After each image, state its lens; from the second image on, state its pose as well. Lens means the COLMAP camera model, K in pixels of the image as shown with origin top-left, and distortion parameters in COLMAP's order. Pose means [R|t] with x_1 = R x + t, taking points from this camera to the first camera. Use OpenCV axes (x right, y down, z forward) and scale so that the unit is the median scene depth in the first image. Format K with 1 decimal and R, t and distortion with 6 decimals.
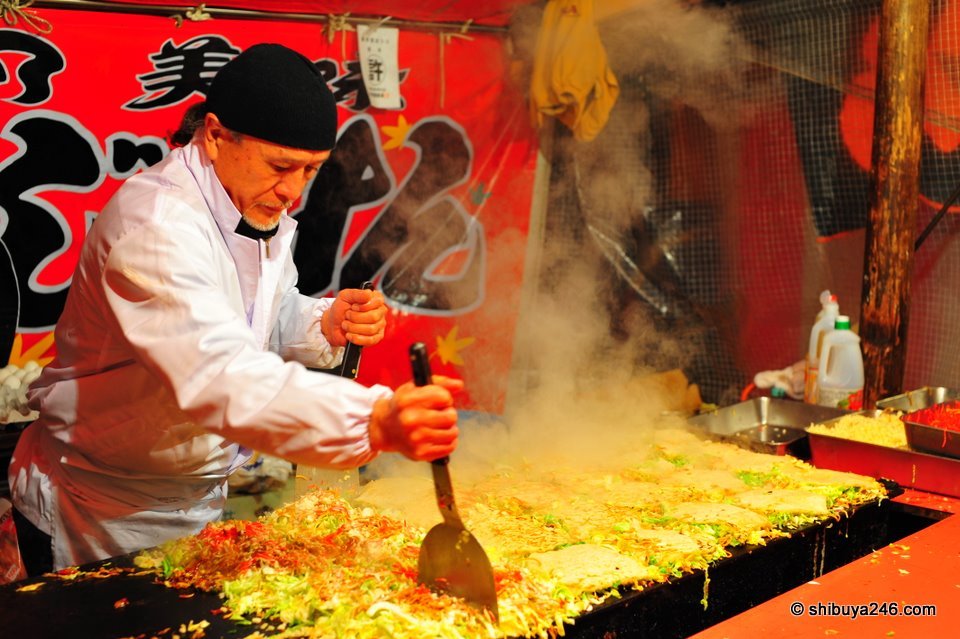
lens RADIAL K [[1347.1, 0, 479.8], [0, 1347.1, 319.5], [0, 0, 1]] dist [-0.028755, 0.000000]
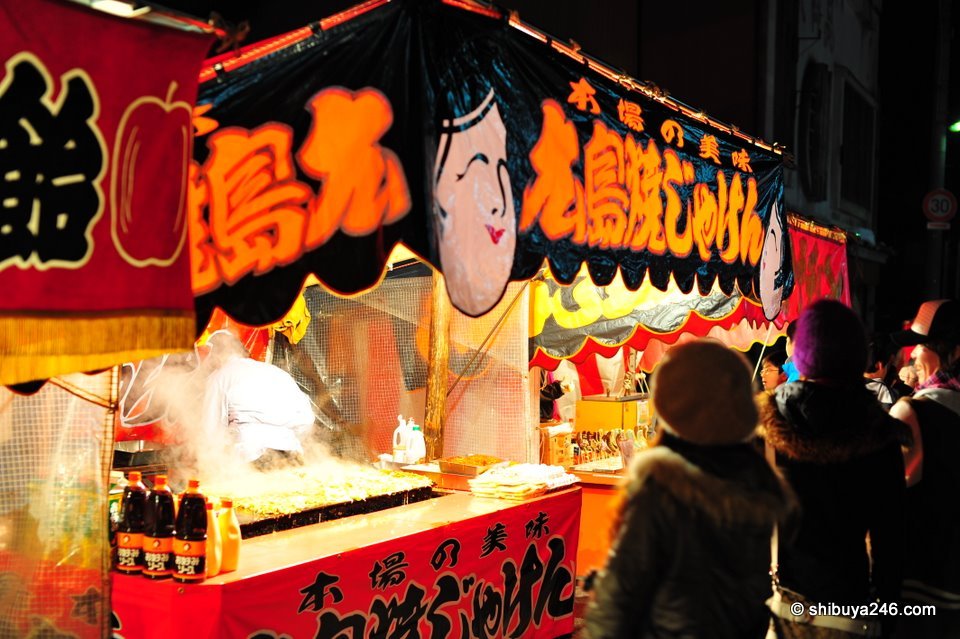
lens RADIAL K [[1347.1, 0, 480.0], [0, 1347.1, 320.3], [0, 0, 1]] dist [-0.028755, 0.000000]
pose [[0.956291, 0.022085, 0.291580, -0.302211], [0.012927, 0.992976, -0.117605, 0.091946], [-0.292130, 0.116234, 0.949289, -1.239467]]
